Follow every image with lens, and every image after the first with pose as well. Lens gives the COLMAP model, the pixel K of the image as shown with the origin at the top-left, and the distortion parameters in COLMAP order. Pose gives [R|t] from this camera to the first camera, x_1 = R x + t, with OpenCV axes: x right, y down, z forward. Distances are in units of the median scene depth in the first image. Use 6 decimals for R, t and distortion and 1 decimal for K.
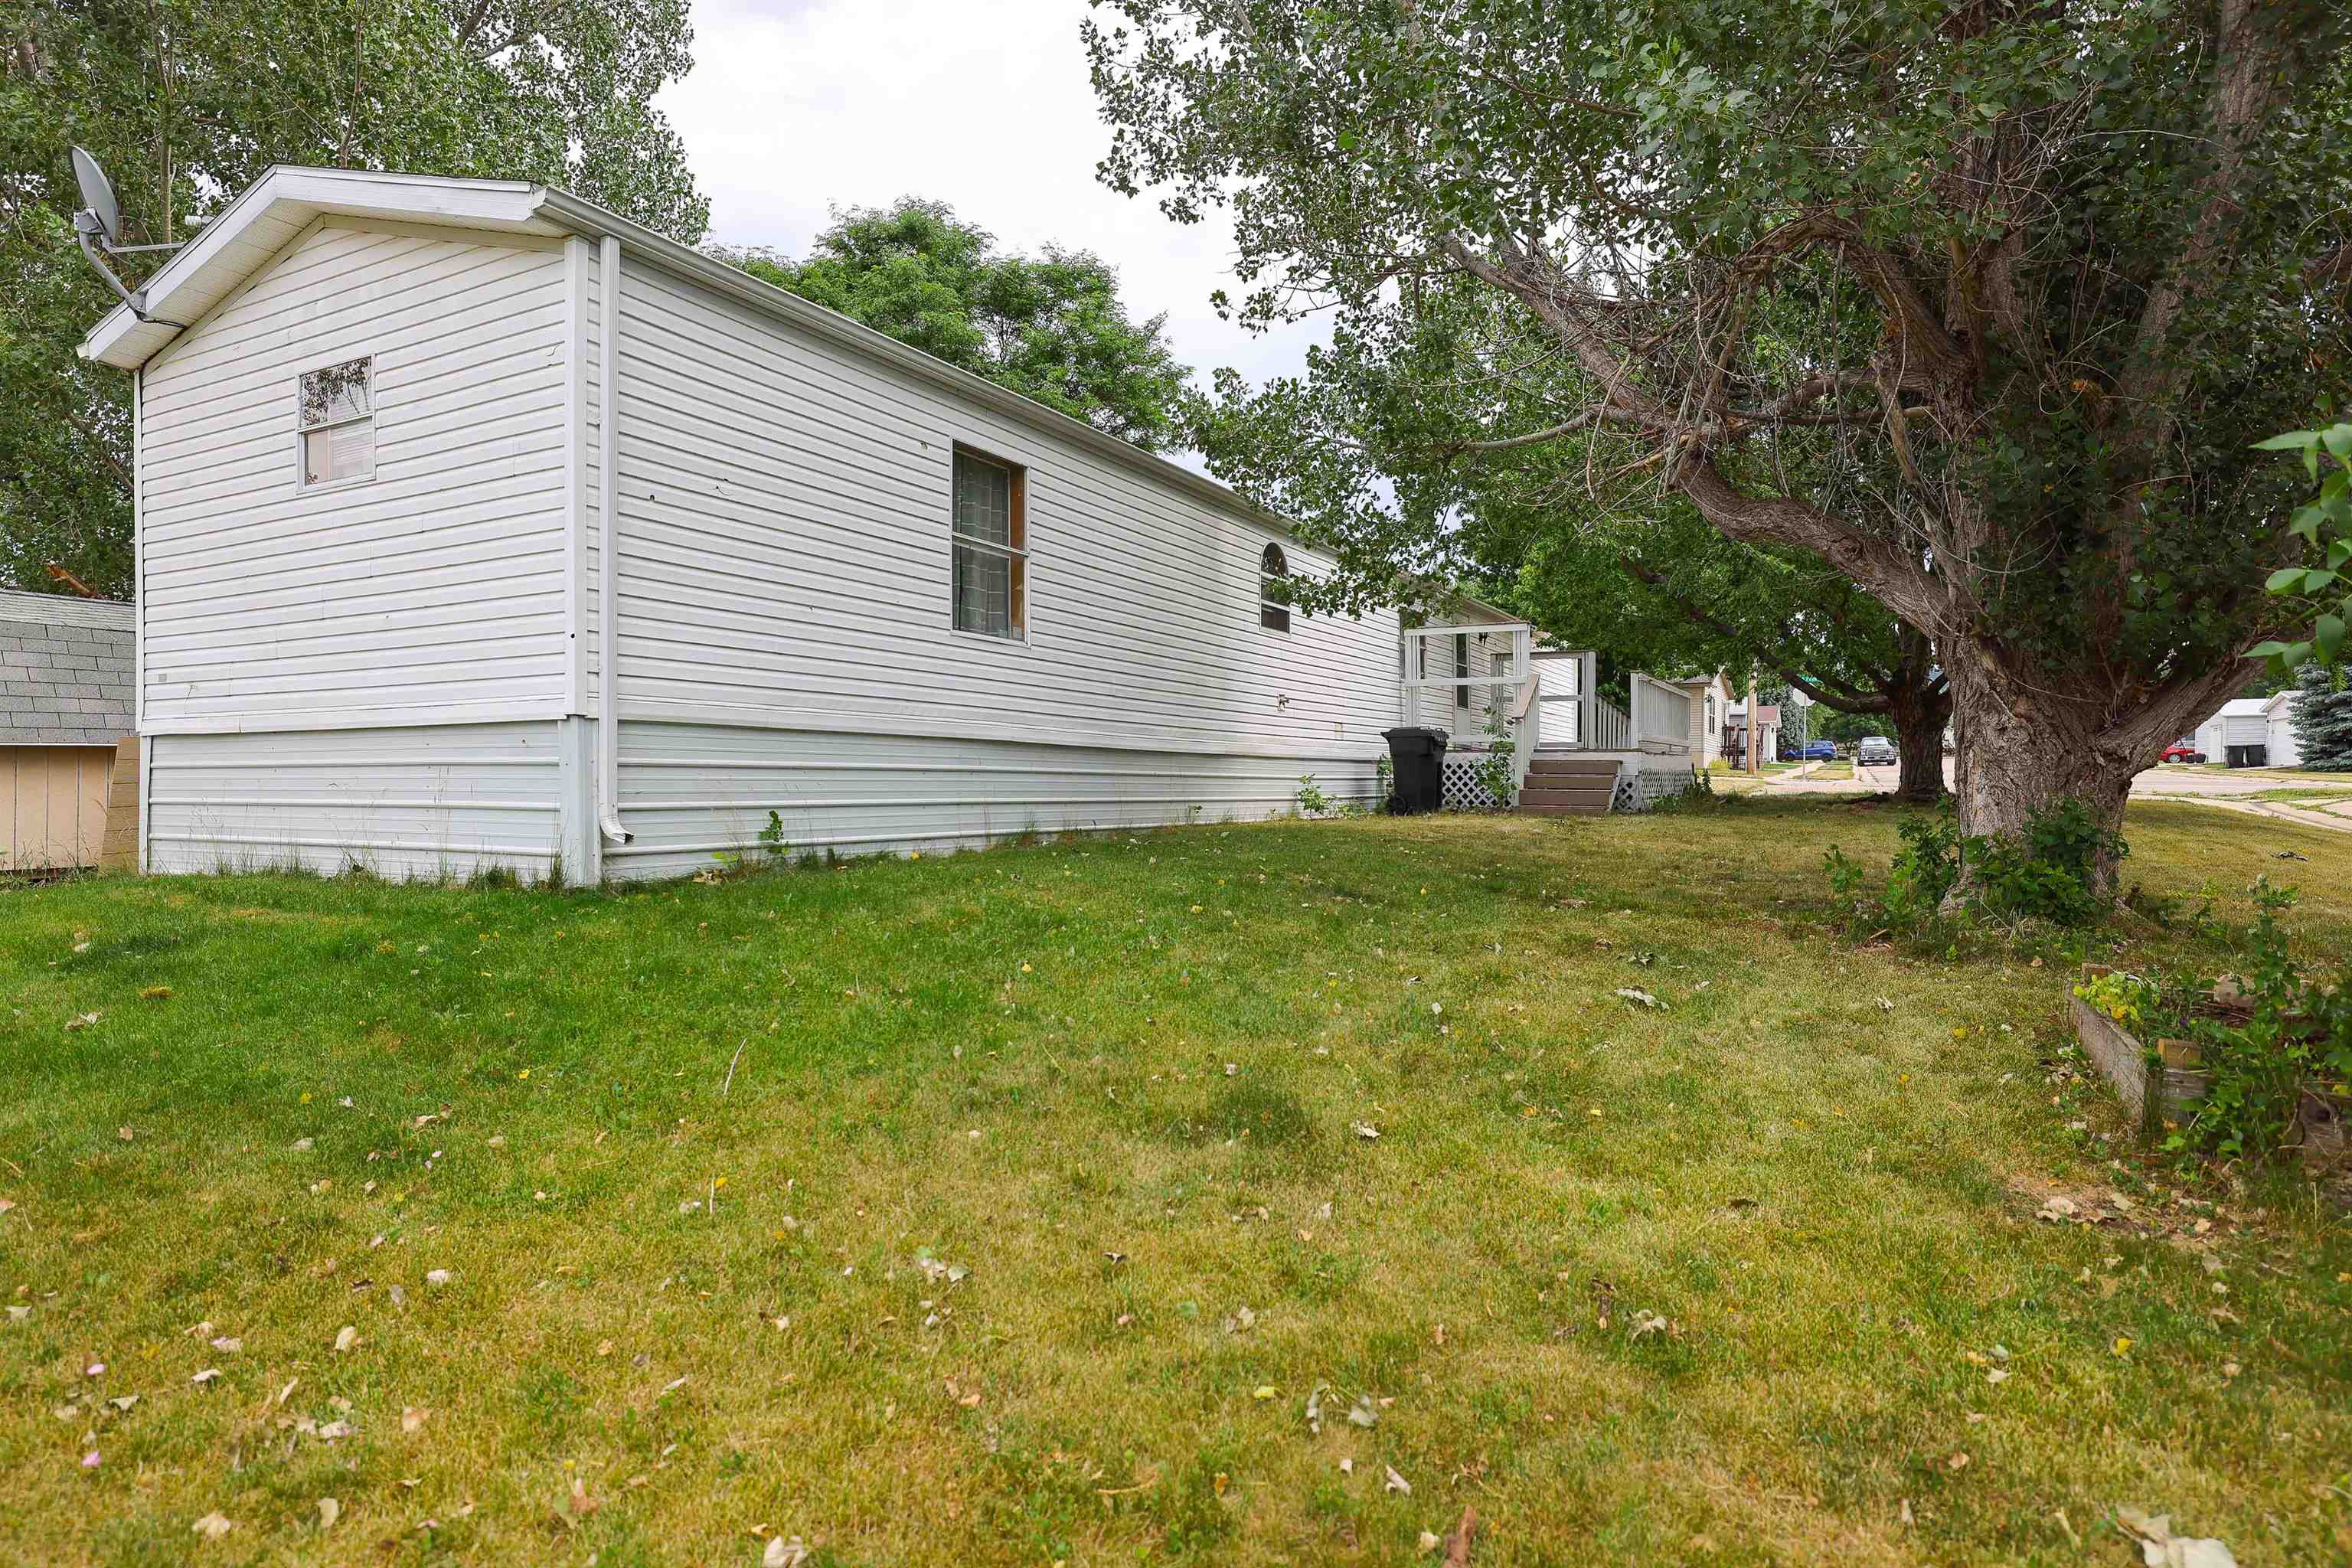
lens RADIAL K [[1278.8, 0, 1176.0], [0, 1278.8, 784.0], [0, 0, 1]] dist [0.000411, 0.000156]
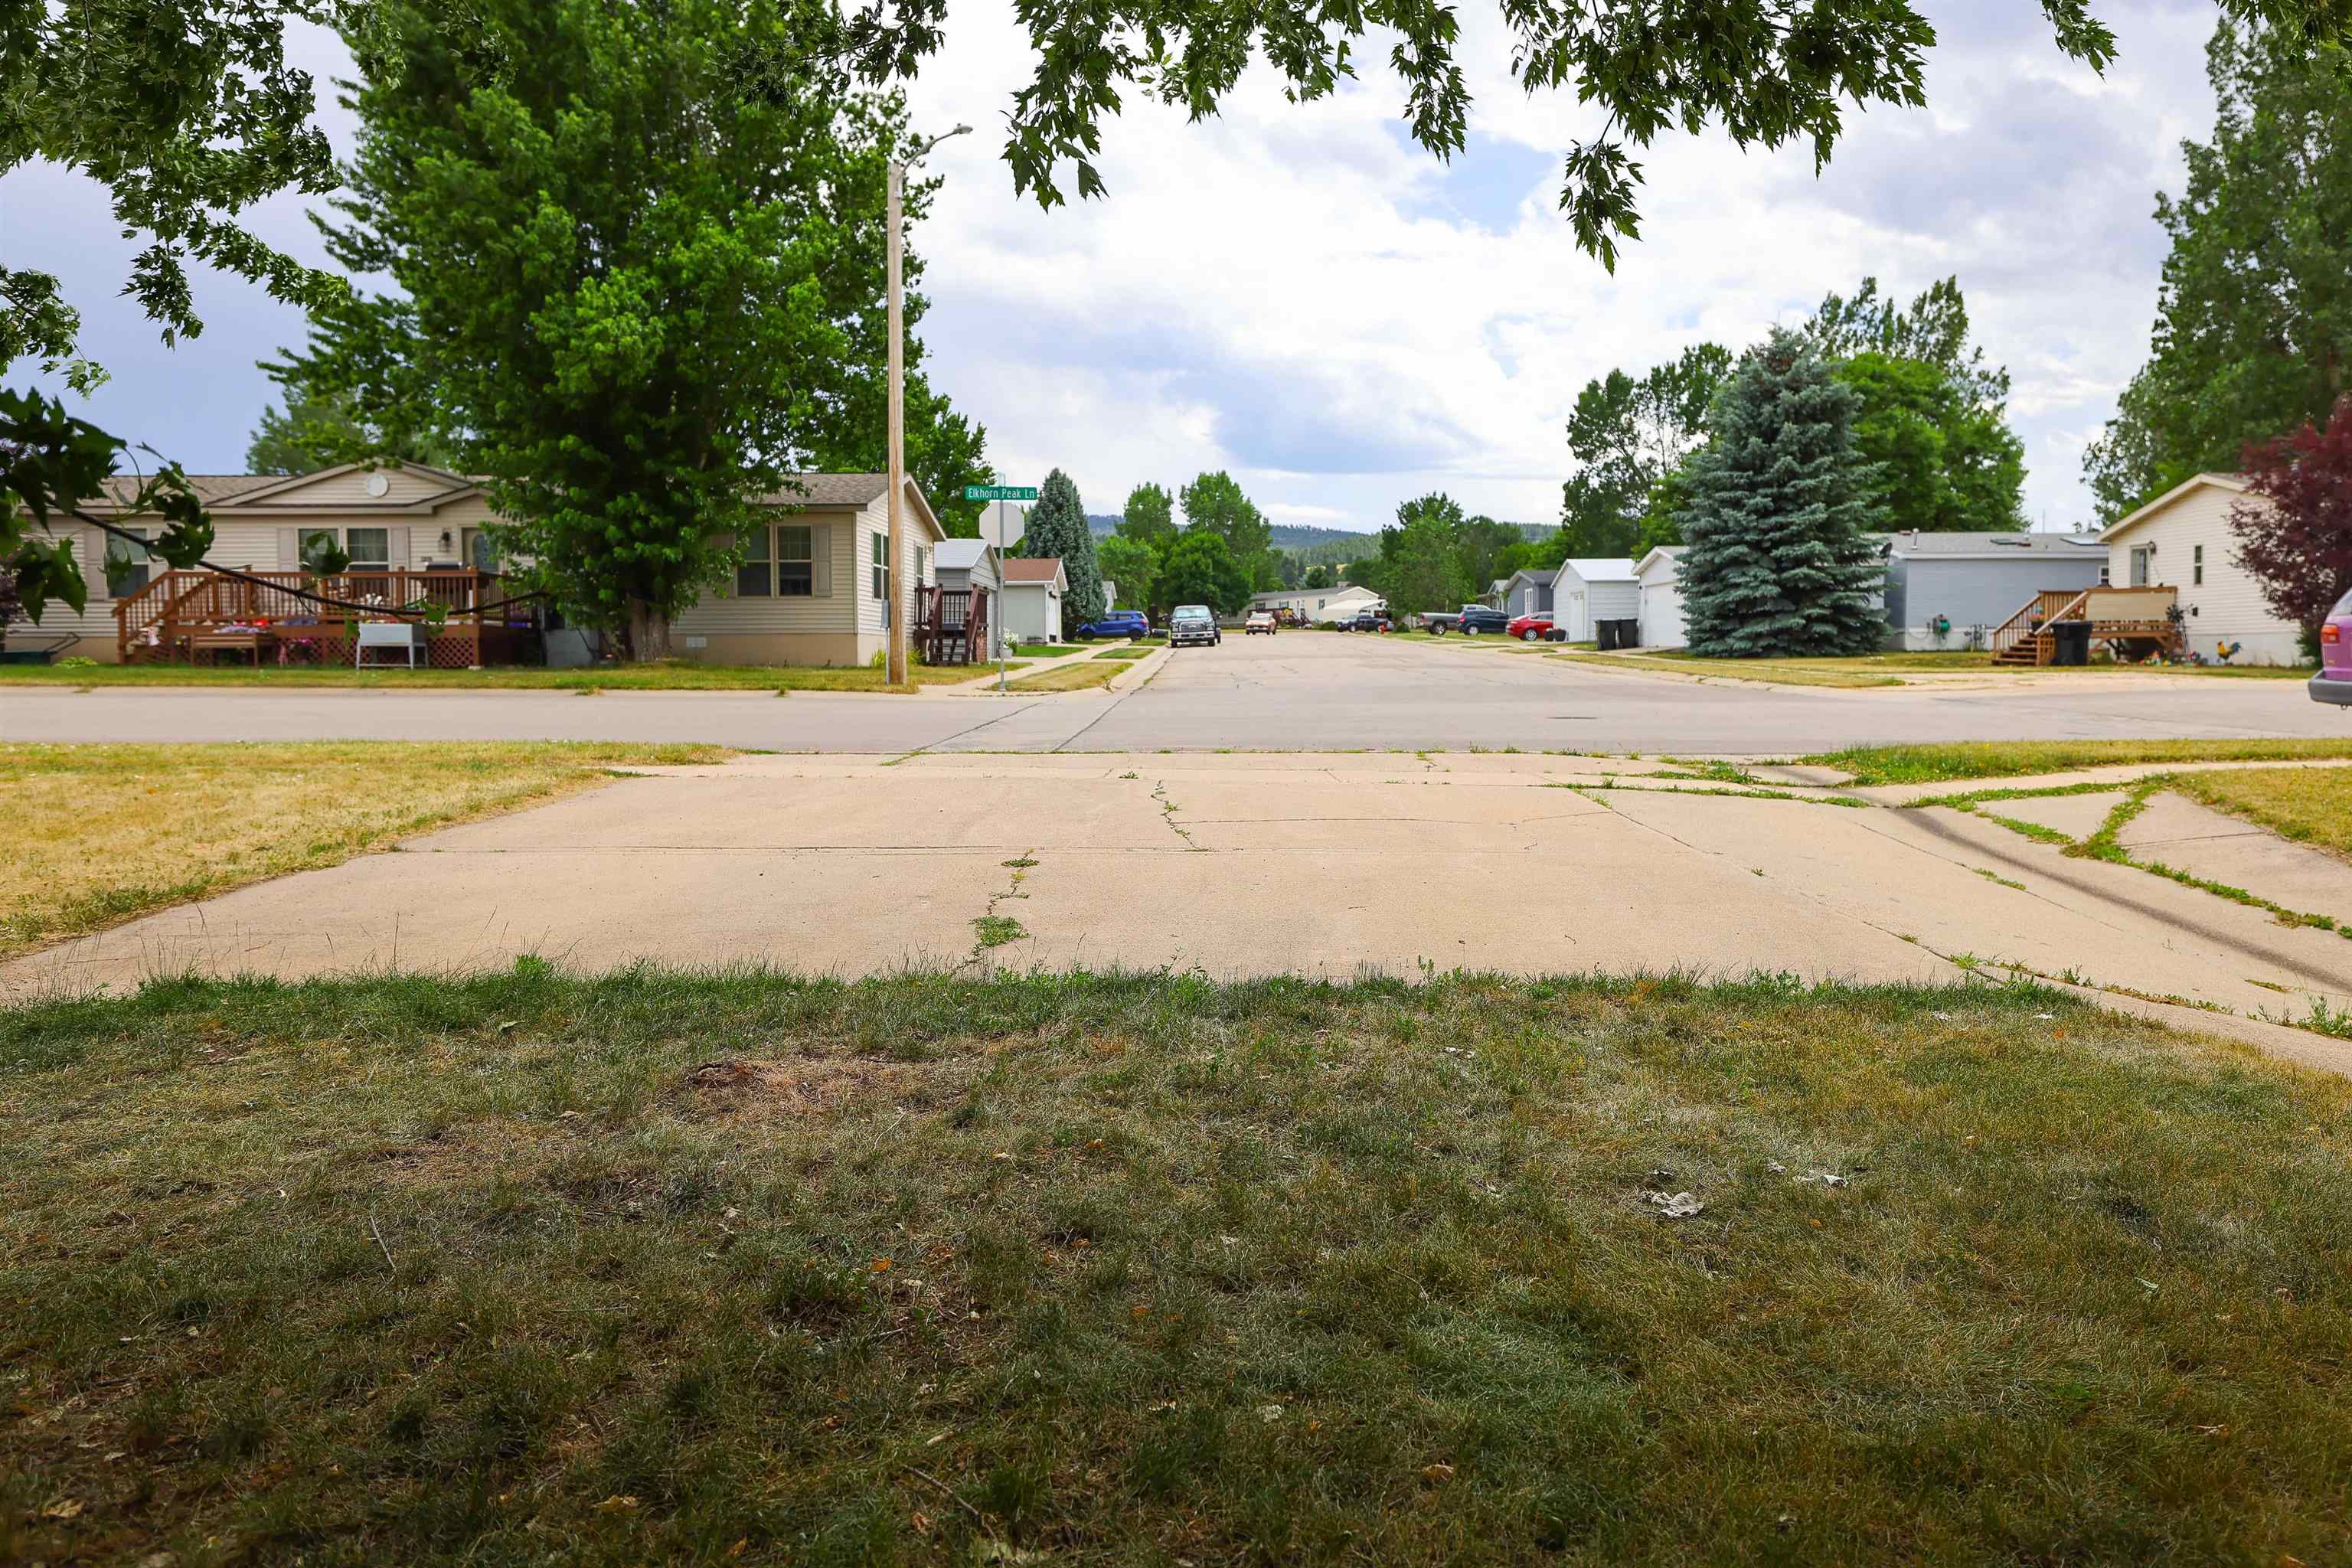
lens RADIAL K [[1677.7, 0, 1176.0], [0, 1677.7, 784.0], [0, 0, 1]] dist [-0.000167, -0.000218]
pose [[0.891980, -0.044950, 0.449834, 0.189412], [0.012418, 0.997105, 0.075013, -0.013220], [-0.451904, -0.061324, 0.889956, 0.280873]]
